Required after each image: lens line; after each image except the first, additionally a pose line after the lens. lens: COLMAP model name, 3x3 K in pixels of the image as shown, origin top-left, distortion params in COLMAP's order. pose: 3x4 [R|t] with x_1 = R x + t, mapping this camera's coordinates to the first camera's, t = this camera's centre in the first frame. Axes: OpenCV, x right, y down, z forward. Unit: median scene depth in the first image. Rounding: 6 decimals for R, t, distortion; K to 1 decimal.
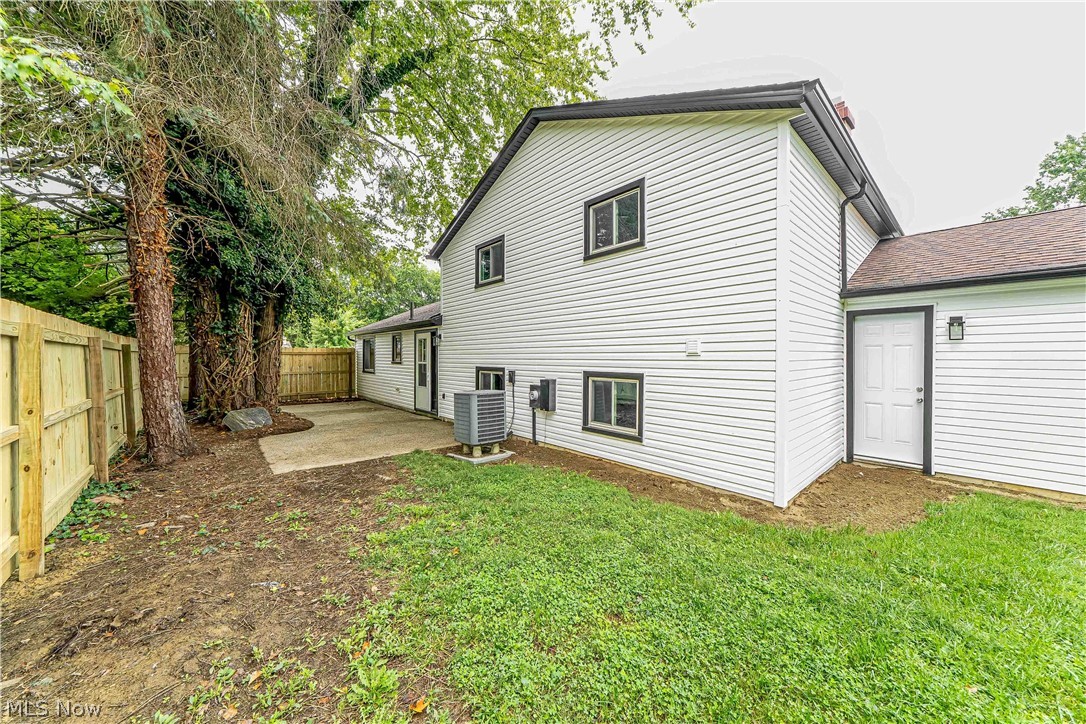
lens RADIAL K [[374.2, 0, 541.0], [0, 374.2, 359.0], [0, 0, 1]] dist [-0.009166, -0.000094]
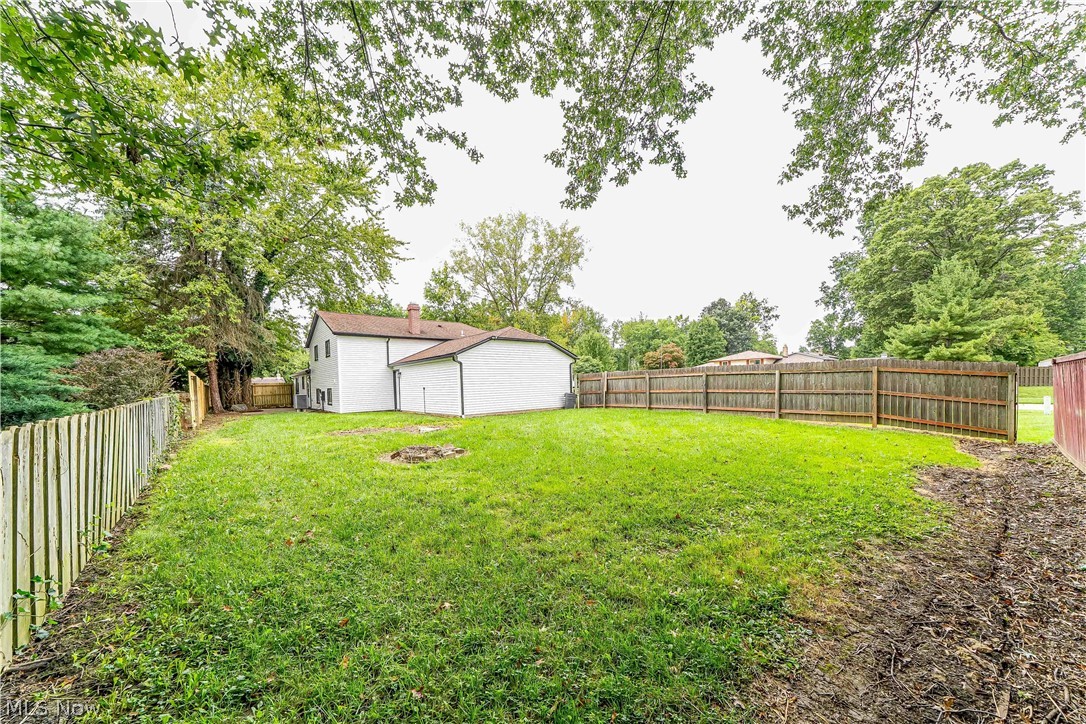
lens RADIAL K [[374.2, 0, 536.5], [0, 374.2, 393.5], [0, 0, 1]] dist [-0.009166, -0.000094]
pose [[0.999320, -0.027945, -0.024060, 1.686293], [0.028479, 0.999349, 0.022132, 0.047665], [0.023426, -0.022802, 0.999465, -1.945967]]
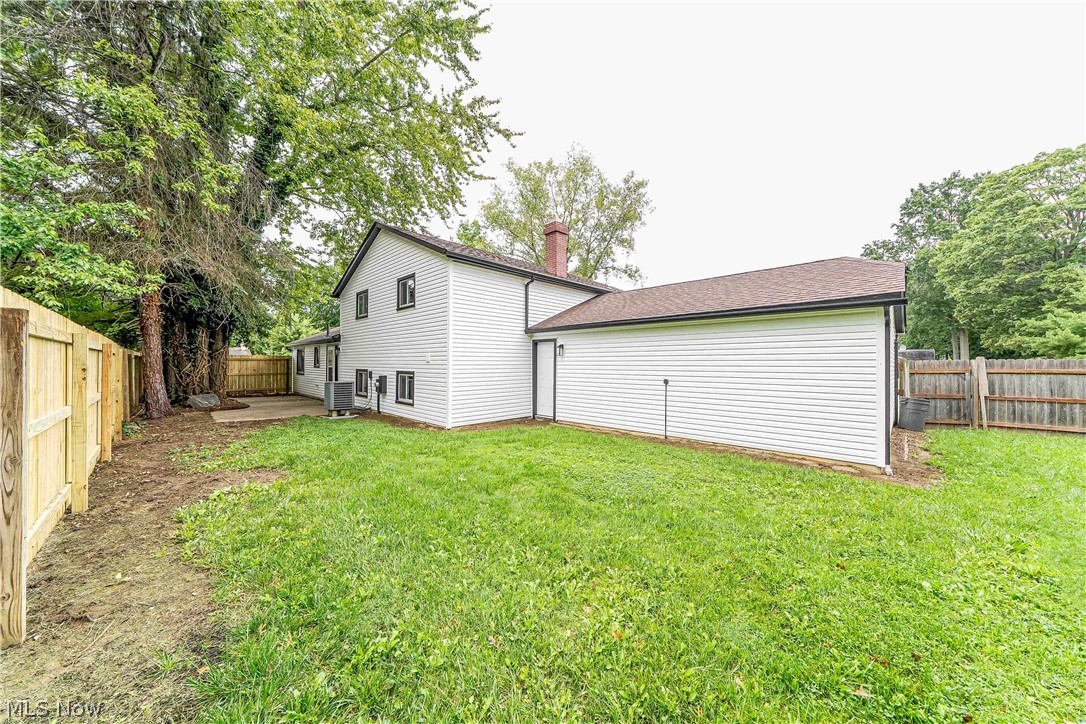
lens RADIAL K [[374.2, 0, 545.1], [0, 374.2, 362.6], [0, 0, 1]] dist [-0.009166, -0.000094]
pose [[0.997526, 0.005306, 0.070101, 0.541904], [-0.004666, 0.999946, -0.009285, 0.005341], [-0.070147, 0.008935, 0.997497, -0.670208]]
